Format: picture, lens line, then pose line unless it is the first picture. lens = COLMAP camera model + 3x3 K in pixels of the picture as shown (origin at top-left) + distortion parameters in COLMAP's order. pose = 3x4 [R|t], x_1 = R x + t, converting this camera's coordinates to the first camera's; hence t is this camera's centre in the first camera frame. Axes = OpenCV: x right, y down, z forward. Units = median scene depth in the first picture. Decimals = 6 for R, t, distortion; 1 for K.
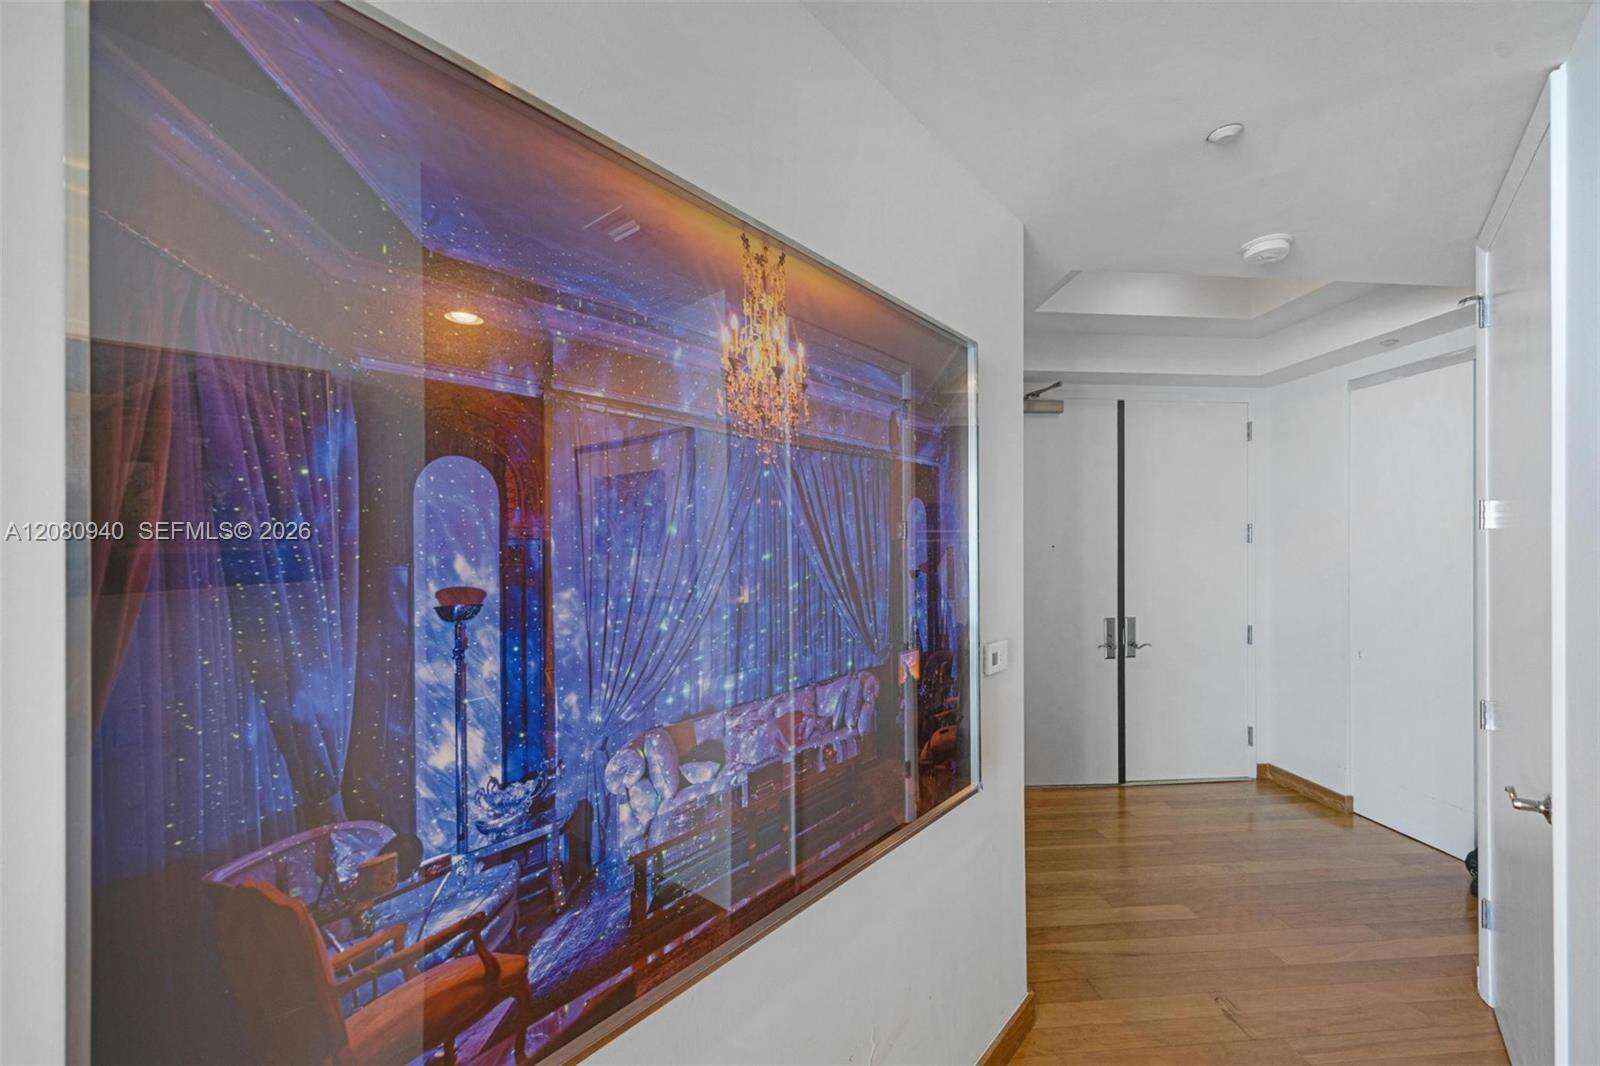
lens RADIAL K [[643.2, 0, 796.0], [0, 643.2, 551.3], [0, 0, 1]] dist [0.001009, -0.000013]
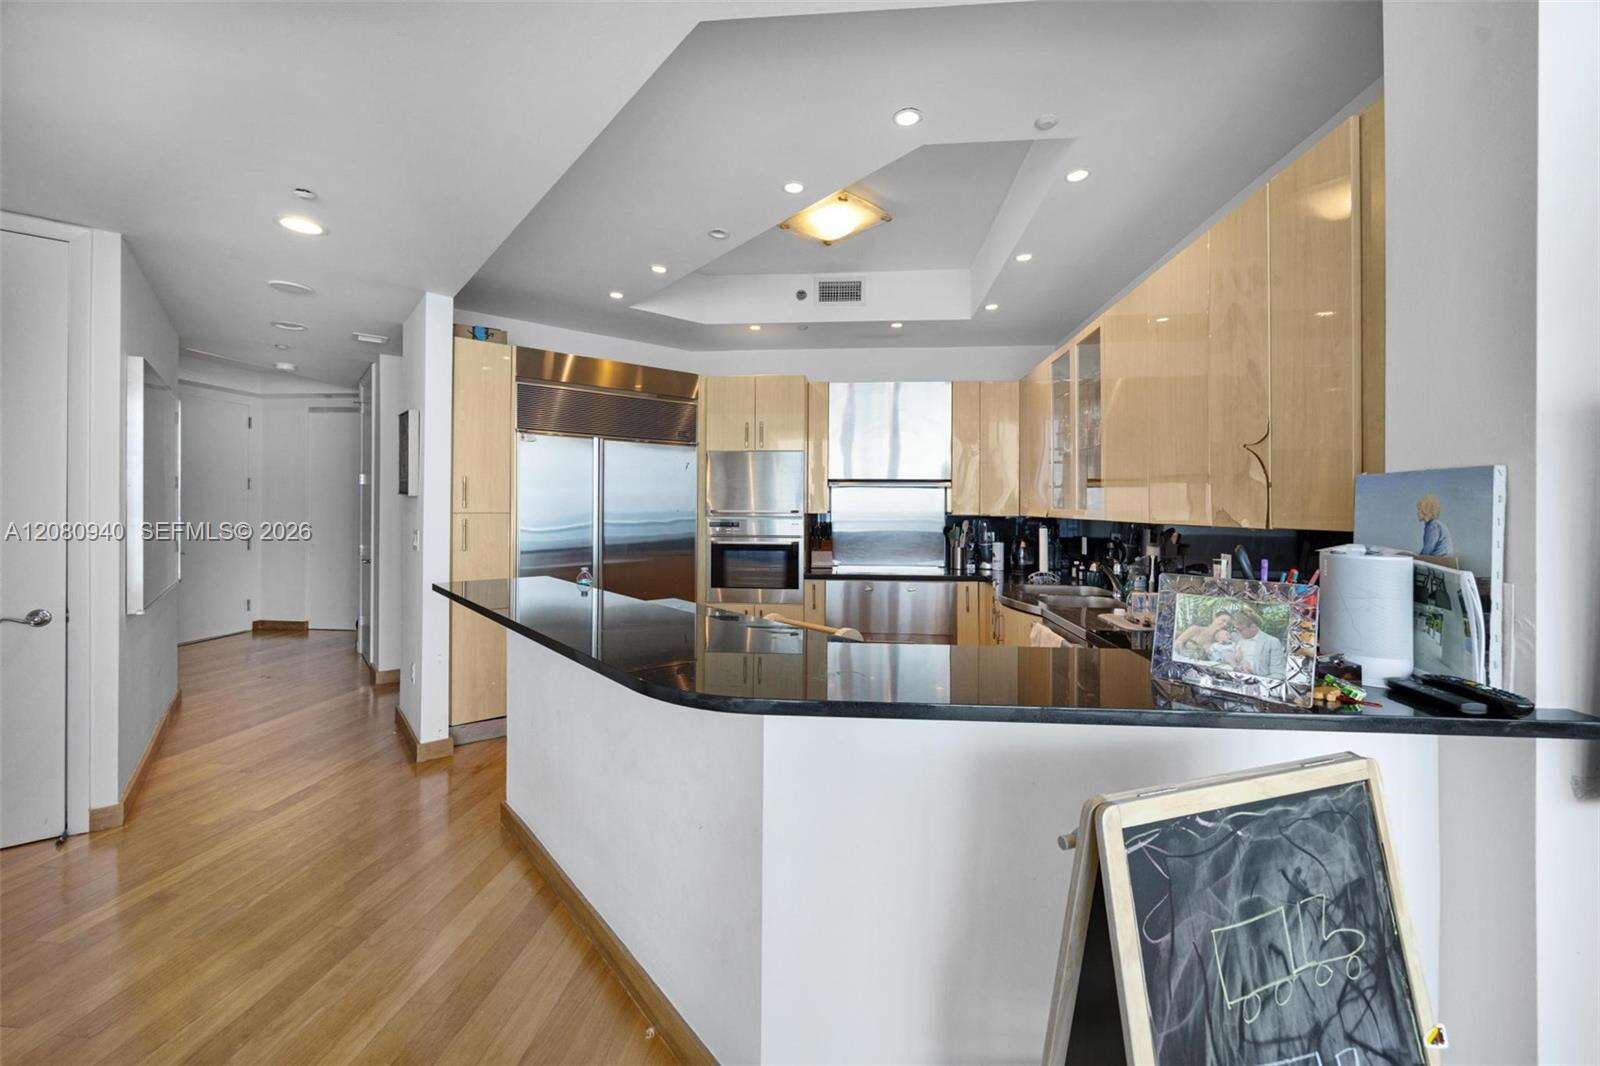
lens RADIAL K [[642.5, 0, 798.7], [0, 642.5, 500.5], [0, 0, 1]] dist [0.000324, -0.000017]
pose [[0.184035, 0.009356, 0.982875, -0.758656], [-0.002532, 0.999956, -0.009045, 0.032146], [-0.982916, -0.000824, 0.184051, -0.797932]]
